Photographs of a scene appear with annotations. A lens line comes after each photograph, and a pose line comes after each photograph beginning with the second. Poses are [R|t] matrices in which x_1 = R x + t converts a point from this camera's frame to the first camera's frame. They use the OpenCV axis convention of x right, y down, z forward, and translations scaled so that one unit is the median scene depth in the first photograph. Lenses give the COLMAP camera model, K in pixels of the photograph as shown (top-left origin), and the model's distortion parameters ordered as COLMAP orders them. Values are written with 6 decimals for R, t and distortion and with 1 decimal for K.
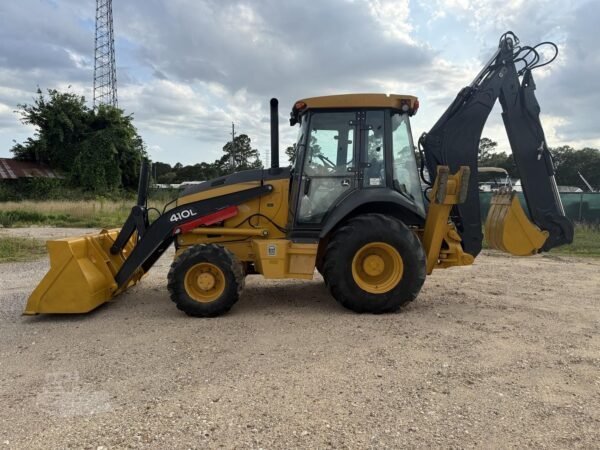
lens RADIAL K [[421.2, 0, 303.6], [0, 421.2, 222.9], [0, 0, 1]] dist [0.051262, -0.069309]
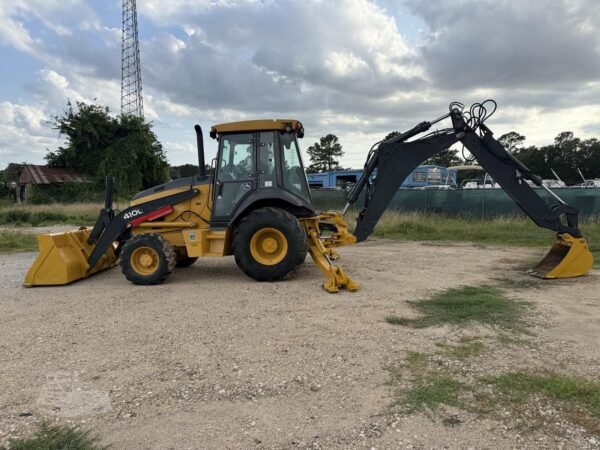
lens RADIAL K [[421.2, 0, 299.3], [0, 421.2, 224.6], [0, 0, 1]] dist [0.051262, -0.069309]
pose [[0.996751, -0.011443, -0.079728, 0.097628], [0.011973, 0.999909, 0.006174, 0.006343], [0.079650, -0.007109, 0.996798, -0.087450]]
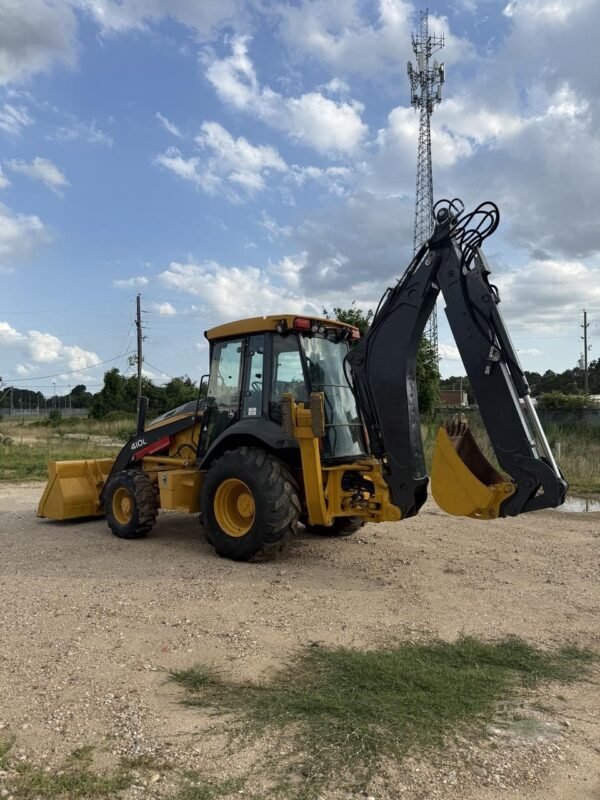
lens RADIAL K [[561.6, 0, 301.2], [0, 561.6, 398.4], [0, 0, 1]] dist [0.051262, -0.069309]
pose [[0.747631, -0.028907, -0.663485, 0.276672], [-0.034378, 0.996028, -0.082134, -0.008265], [0.663224, 0.084215, 0.743667, 0.045296]]
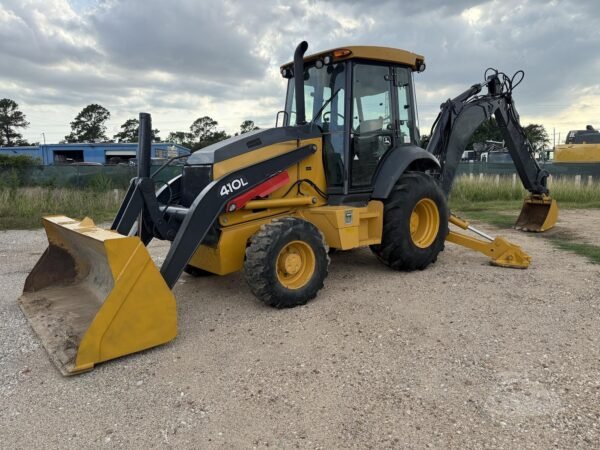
lens RADIAL K [[421.2, 0, 299.1], [0, 421.2, 220.8], [0, 0, 1]] dist [0.051262, -0.069309]
pose [[0.804799, -0.085582, 0.587345, -0.172319], [0.057236, 0.996129, 0.066719, 0.002644], [-0.590781, -0.020078, 0.806582, 0.091056]]
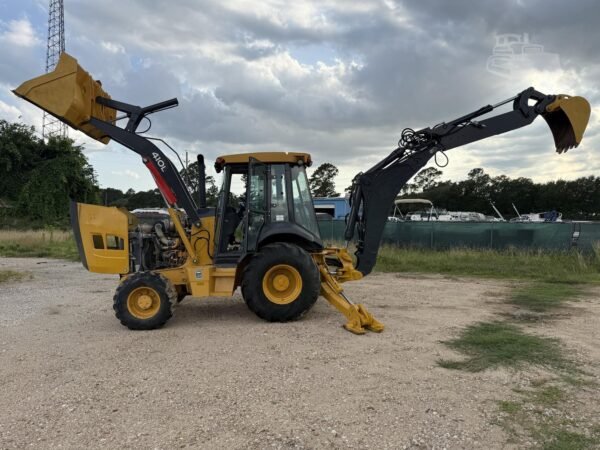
lens RADIAL K [[421.2, 0, 297.6], [0, 421.2, 228.4], [0, 0, 1]] dist [0.051262, -0.069309]
pose [[0.996233, -0.005763, 0.086522, 0.028426], [0.009967, 0.998786, -0.048235, -0.001532], [-0.086139, 0.048916, 0.995082, -0.072965]]
